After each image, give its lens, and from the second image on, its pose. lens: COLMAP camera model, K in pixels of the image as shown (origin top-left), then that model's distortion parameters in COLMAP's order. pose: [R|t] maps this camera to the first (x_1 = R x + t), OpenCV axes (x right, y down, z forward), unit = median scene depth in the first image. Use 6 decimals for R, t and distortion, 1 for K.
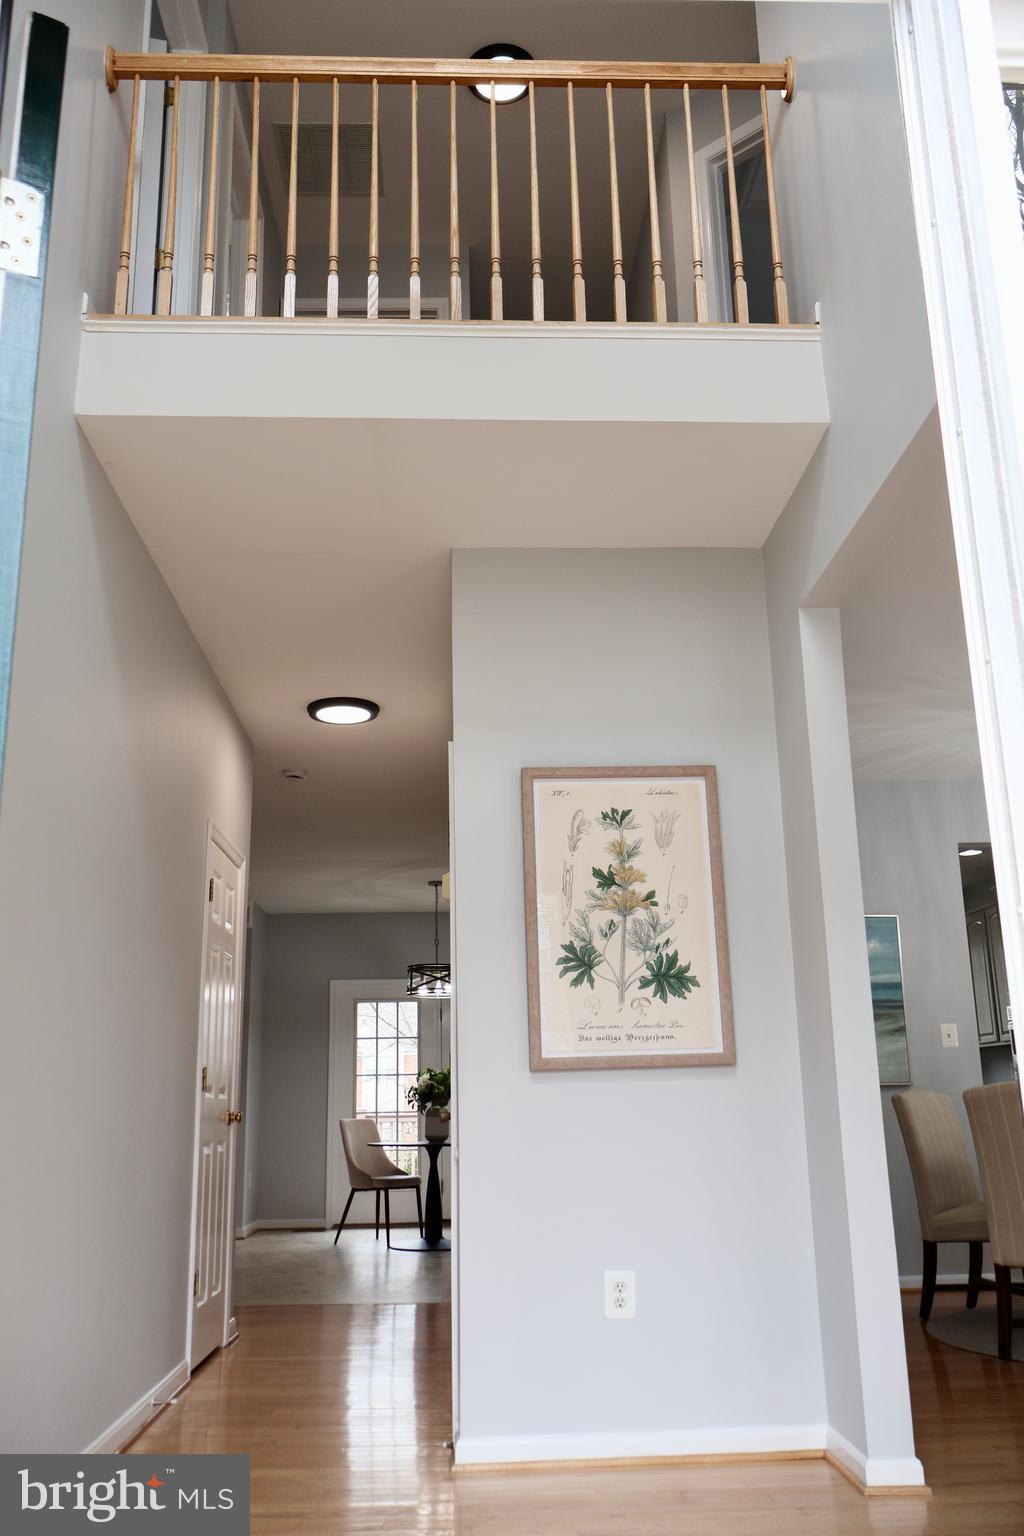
lens RADIAL K [[1259.9, 0, 478.4], [0, 1259.9, 767.3], [0, 0, 1]] dist [-0.031875, 0.004106]
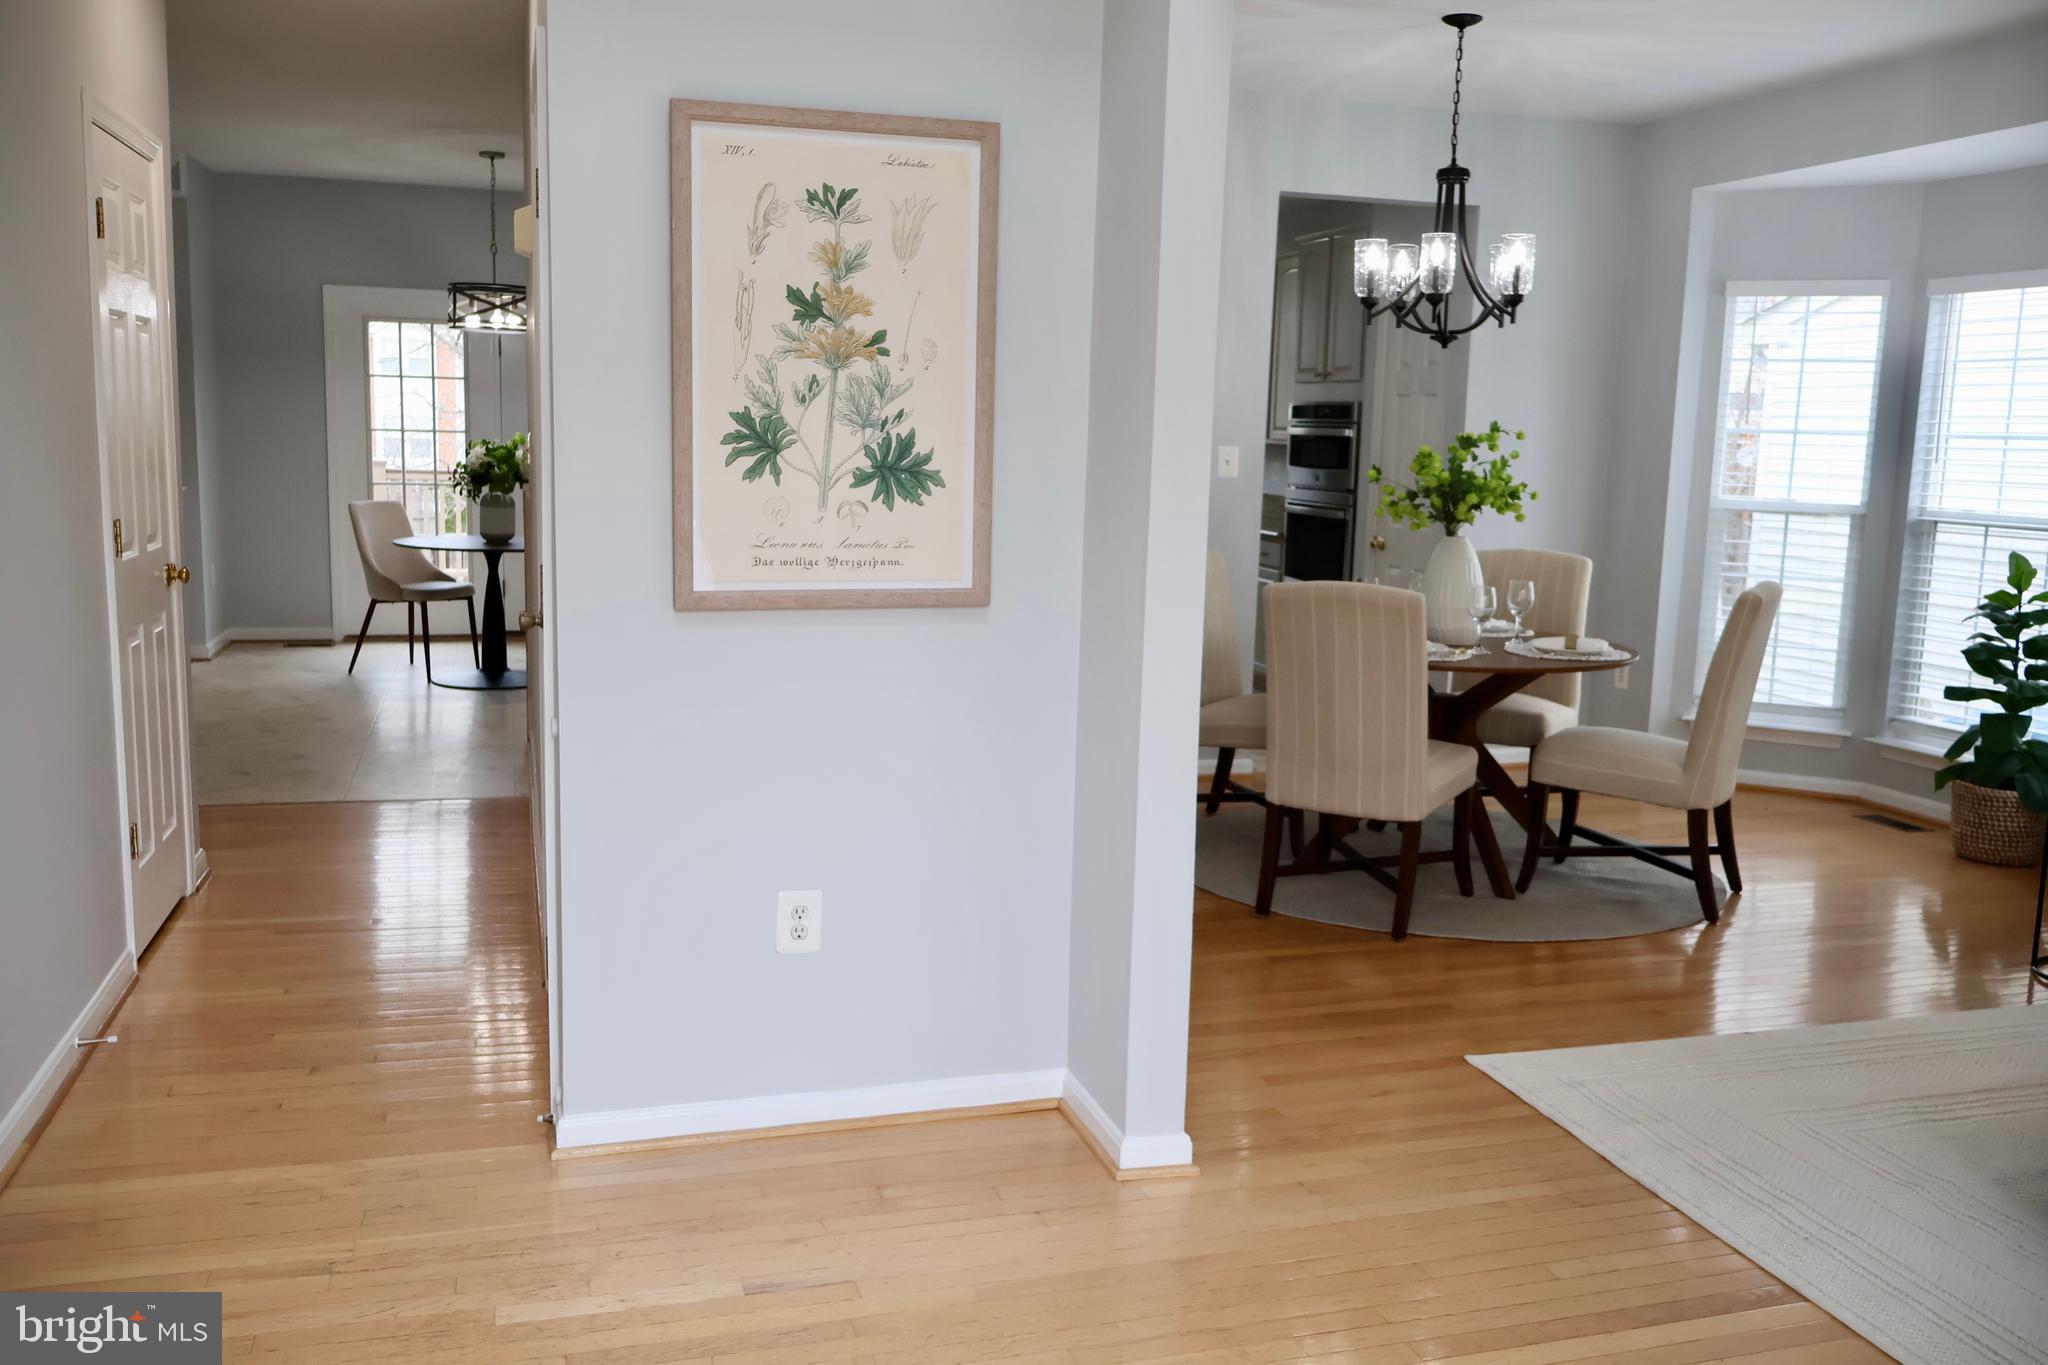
lens RADIAL K [[1679.9, 0, 1022.3], [0, 1679.9, 687.0], [0, 0, 1]] dist [-0.031875, 0.004106]
pose [[0.961434, -0.003116, 0.275018, -0.021948], [-0.110604, 0.911137, 0.396984, -0.075751], [-0.251816, -0.412092, 0.875654, 0.190663]]
